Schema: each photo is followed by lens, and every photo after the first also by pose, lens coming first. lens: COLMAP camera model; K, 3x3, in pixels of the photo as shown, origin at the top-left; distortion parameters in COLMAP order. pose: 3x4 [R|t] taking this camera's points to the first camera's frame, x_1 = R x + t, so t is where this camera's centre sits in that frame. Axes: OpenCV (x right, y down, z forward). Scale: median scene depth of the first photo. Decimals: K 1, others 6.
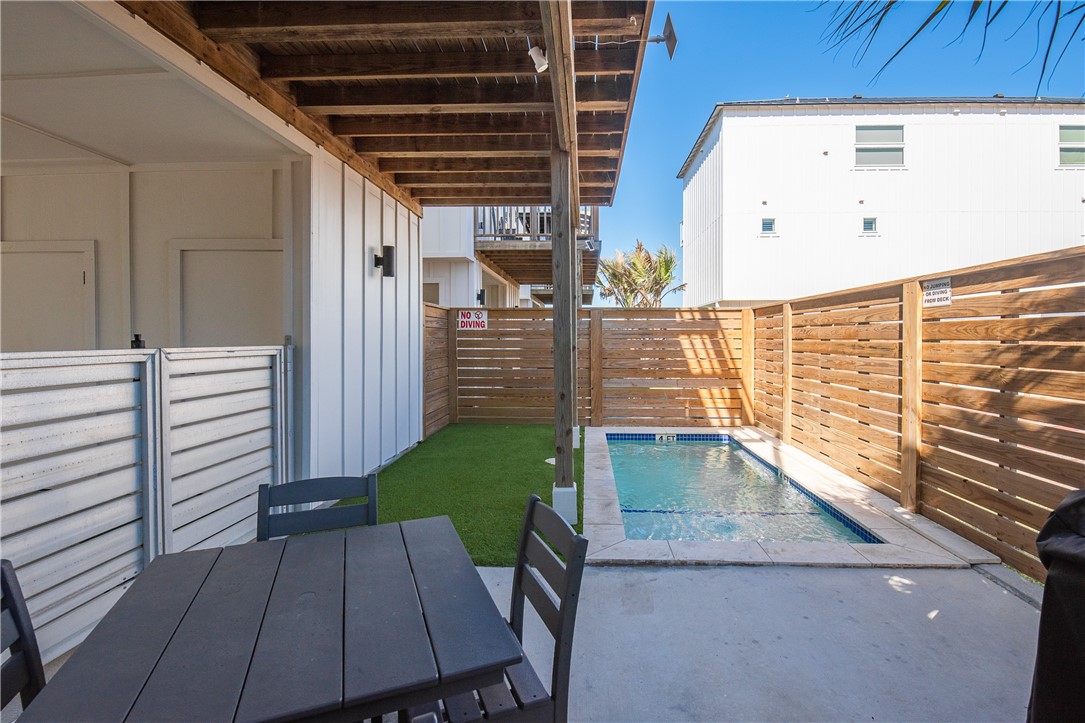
lens RADIAL K [[491.1, 0, 559.8], [0, 491.1, 345.1], [0, 0, 1]] dist [-0.014008, -0.002344]
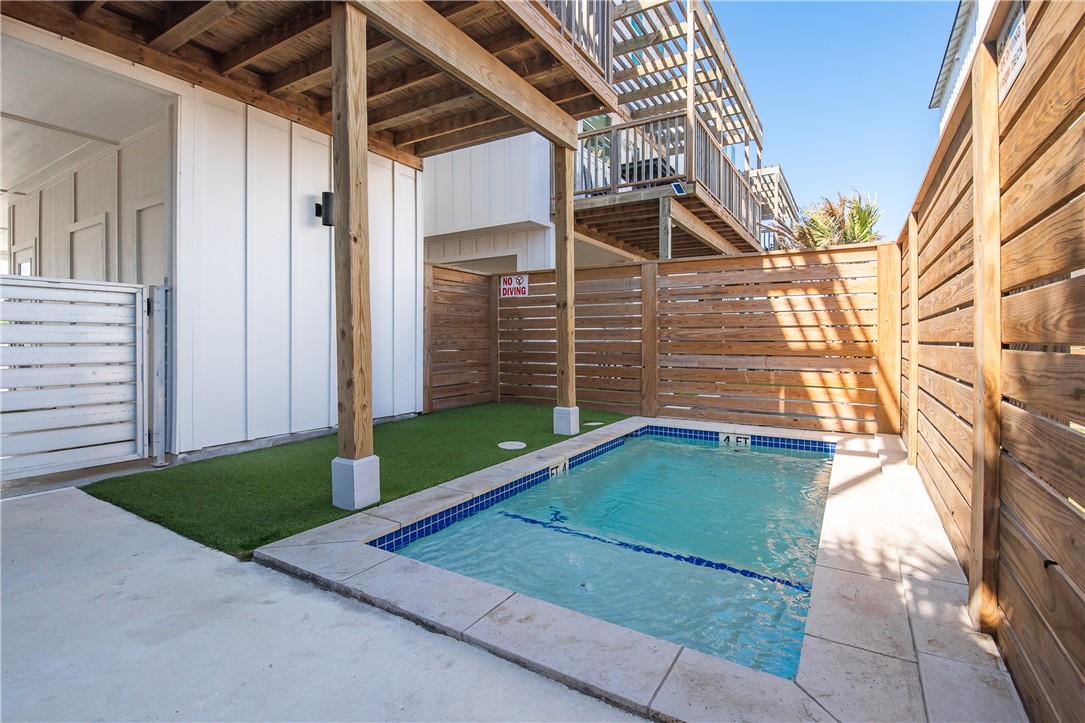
lens RADIAL K [[507.4, 0, 523.3], [0, 507.4, 338.0], [0, 0, 1]] dist [-0.014970, -0.000992]
pose [[0.868907, -0.001535, -0.494974, 0.298079], [-0.007638, 0.999835, -0.016508, 0.058745], [0.494917, 0.018125, 0.868751, 0.228108]]
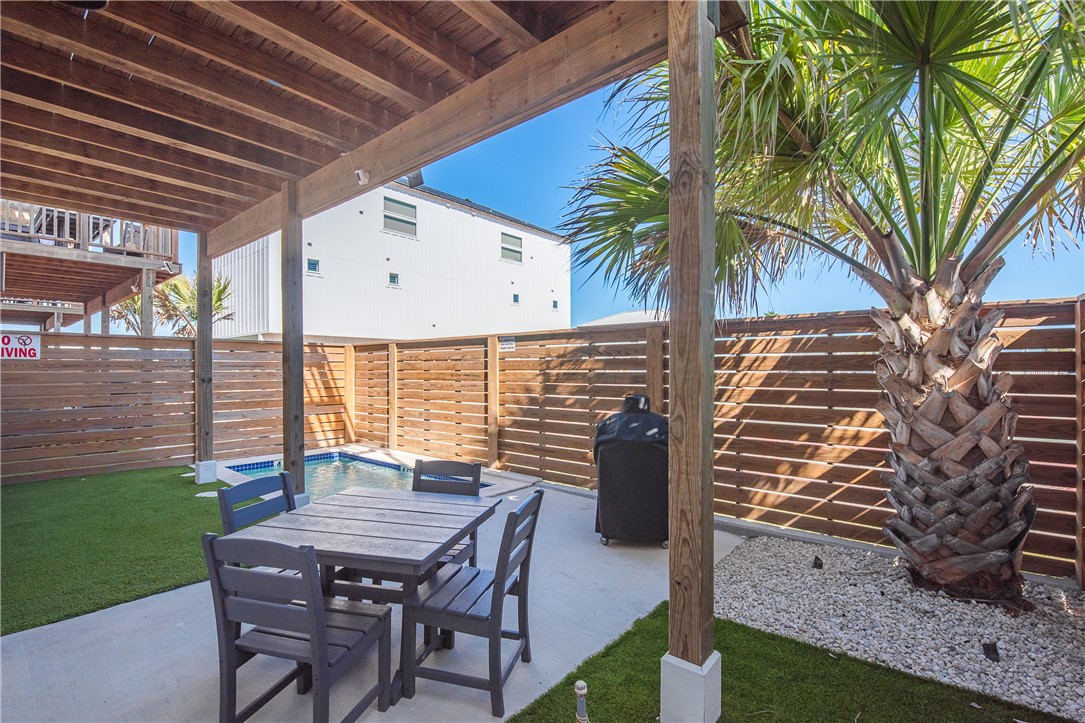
lens RADIAL K [[491.1, 0, 542.6], [0, 491.1, 361.6], [0, 0, 1]] dist [-0.014008, -0.002344]
pose [[0.600694, 0.011166, 0.799401, -0.290955], [0.014985, 0.999570, -0.025222, 0.003018], [-0.799339, 0.027130, 0.600268, -0.097738]]
